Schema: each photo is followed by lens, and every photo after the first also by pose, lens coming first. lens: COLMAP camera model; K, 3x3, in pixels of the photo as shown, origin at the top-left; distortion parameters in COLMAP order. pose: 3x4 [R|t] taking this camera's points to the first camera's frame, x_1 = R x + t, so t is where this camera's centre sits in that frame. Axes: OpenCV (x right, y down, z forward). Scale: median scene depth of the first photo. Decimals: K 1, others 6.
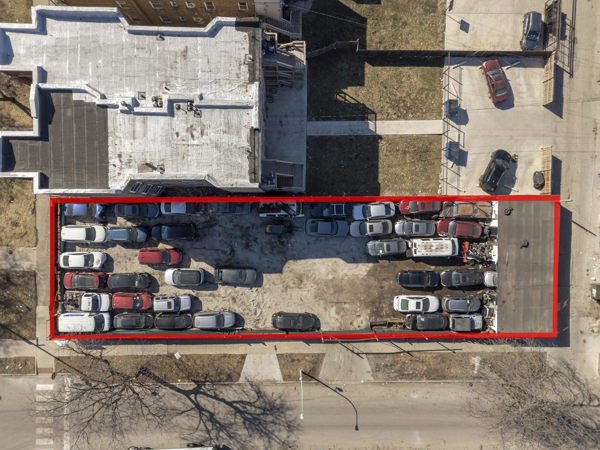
lens RADIAL K [[435.5, 0, 300.0], [0, 435.5, 225.0], [0, 0, 1]] dist [0.076405, -0.076899]
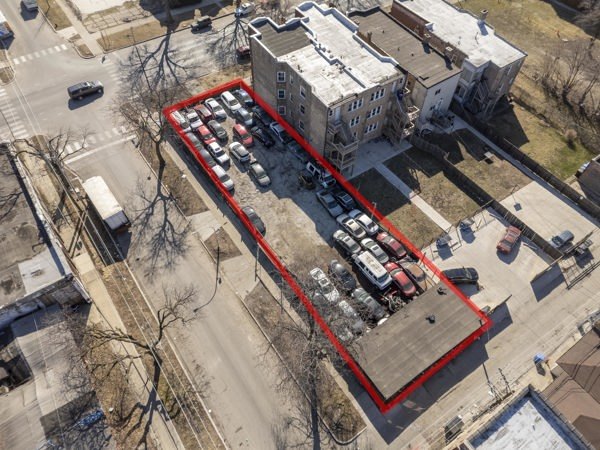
lens RADIAL K [[435.5, 0, 300.0], [0, 435.5, 225.0], [0, 0, 1]] dist [0.076405, -0.076899]
pose [[0.575351, 0.661337, -0.481253, 0.657331], [-0.817111, 0.438821, -0.373853, 0.571690], [-0.036059, 0.608333, 0.792862, 0.034037]]
